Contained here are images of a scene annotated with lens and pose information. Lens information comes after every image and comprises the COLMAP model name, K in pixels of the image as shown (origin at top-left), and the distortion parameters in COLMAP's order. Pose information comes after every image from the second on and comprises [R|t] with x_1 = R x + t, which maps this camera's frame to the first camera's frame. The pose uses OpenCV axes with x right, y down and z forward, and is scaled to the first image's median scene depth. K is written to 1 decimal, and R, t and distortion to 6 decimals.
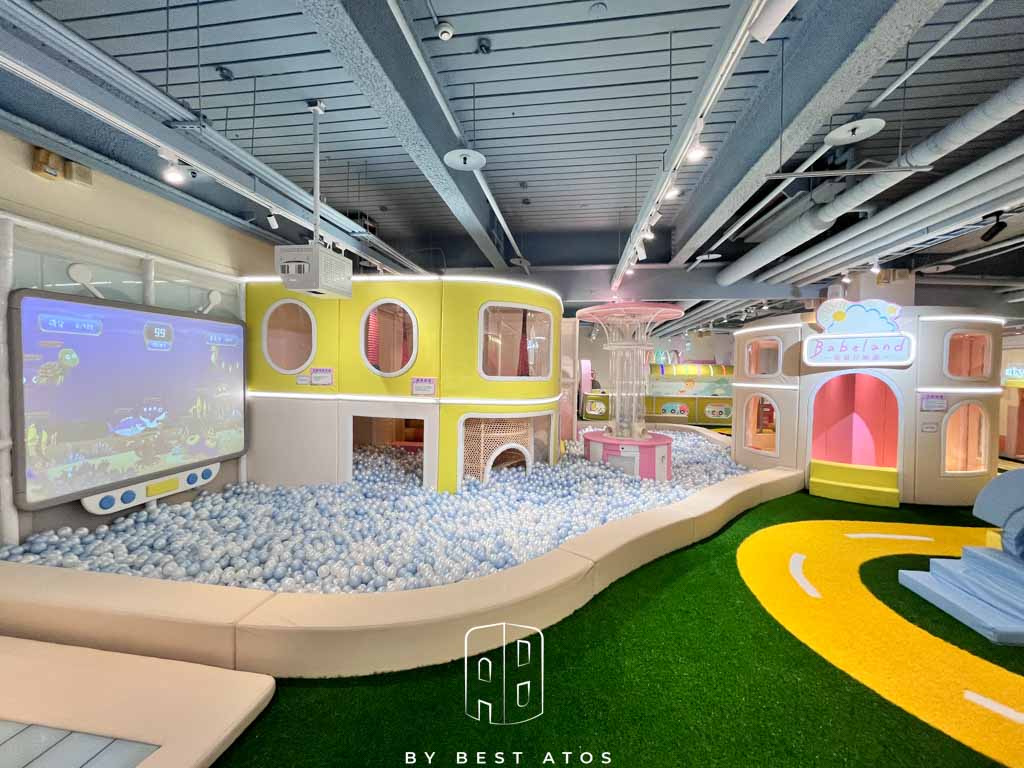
lens RADIAL K [[416.2, 0, 512.0], [0, 416.2, 384.0], [0, 0, 1]] dist [-0.002016, -0.000193]
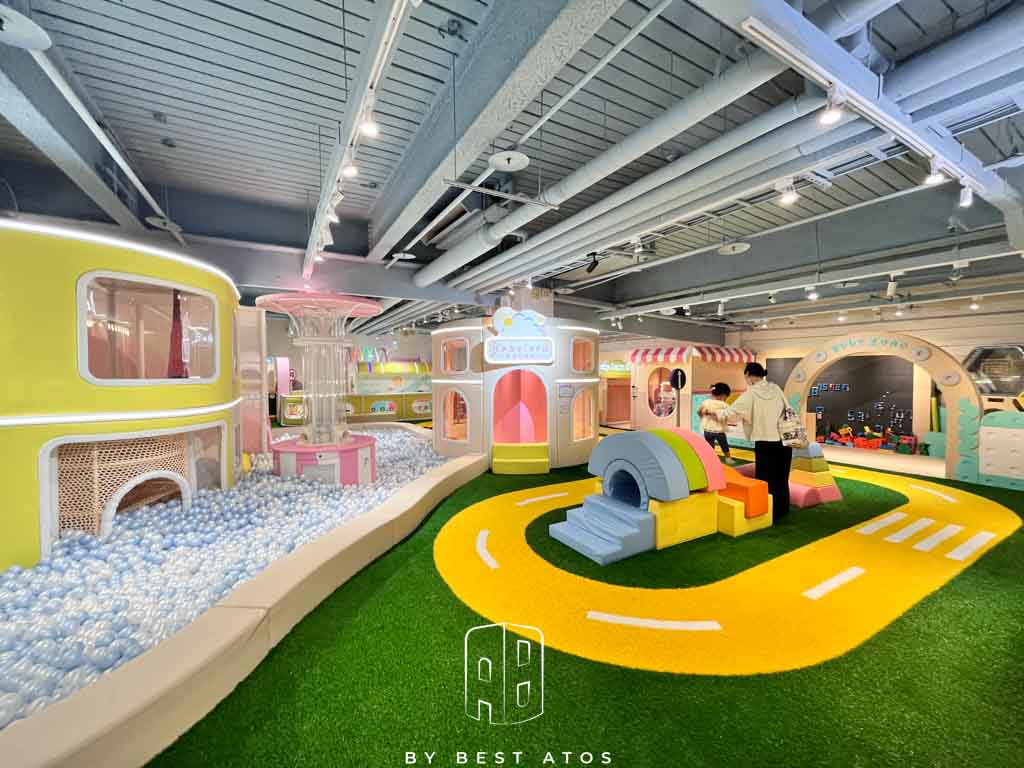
lens RADIAL K [[416.2, 0, 512.0], [0, 416.2, 384.0], [0, 0, 1]] dist [-0.002016, -0.000193]
pose [[0.788326, -0.033362, 0.614353, 0.052572], [0.030742, 0.999417, 0.014825, -0.001178], [-0.614490, 0.007200, 0.788892, 0.045672]]
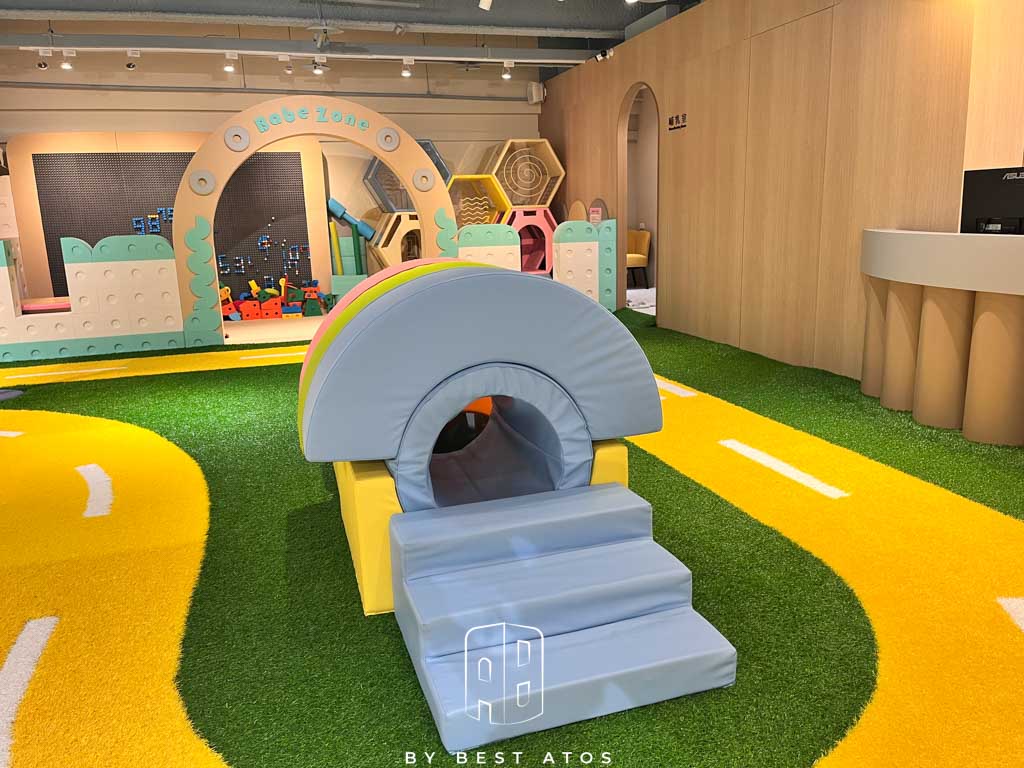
lens RADIAL K [[775.4, 0, 512.0], [0, 775.4, 384.0], [0, 0, 1]] dist [-0.000147, -0.000258]
pose [[-0.437040, -0.192080, 0.878693, 0.315942], [0.055522, 0.969307, 0.239503, 0.073142], [-0.897727, 0.153460, -0.412961, 0.716615]]
